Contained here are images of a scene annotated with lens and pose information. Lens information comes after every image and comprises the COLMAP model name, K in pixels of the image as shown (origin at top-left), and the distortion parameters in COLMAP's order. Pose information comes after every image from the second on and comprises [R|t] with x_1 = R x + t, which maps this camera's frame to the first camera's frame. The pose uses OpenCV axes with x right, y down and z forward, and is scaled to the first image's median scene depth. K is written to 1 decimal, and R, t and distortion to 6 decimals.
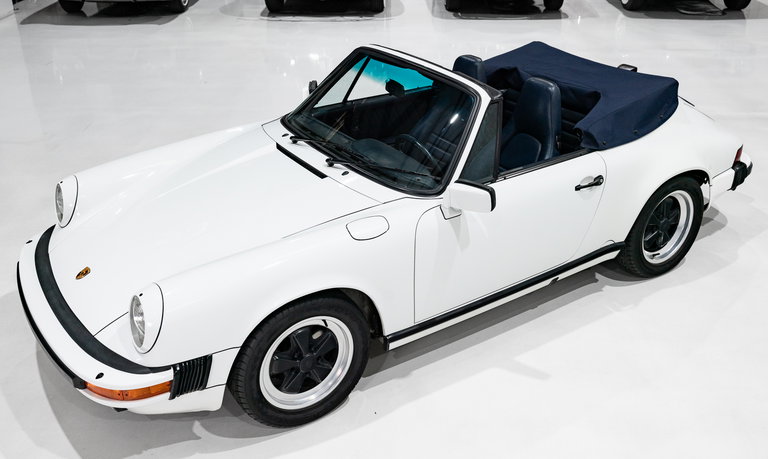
lens RADIAL K [[726.0, 0, 384.0], [0, 726.0, 229.5], [0, 0, 1]] dist [0.006216, 0.002168]
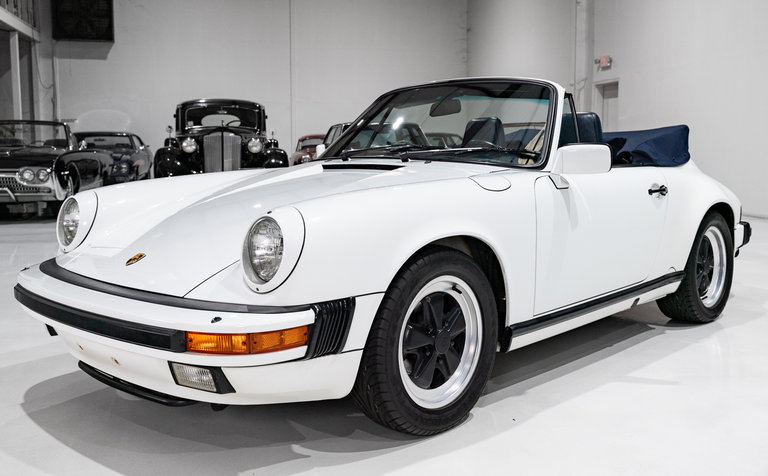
lens RADIAL K [[740.9, 0, 381.4], [0, 740.9, 227.1], [0, 0, 1]] dist [0.004079, -0.000086]
pose [[0.977085, -0.025113, 0.211365, -0.324782], [0.098946, 0.932790, -0.346573, 0.328496], [-0.188456, 0.359545, 0.913899, 0.217346]]
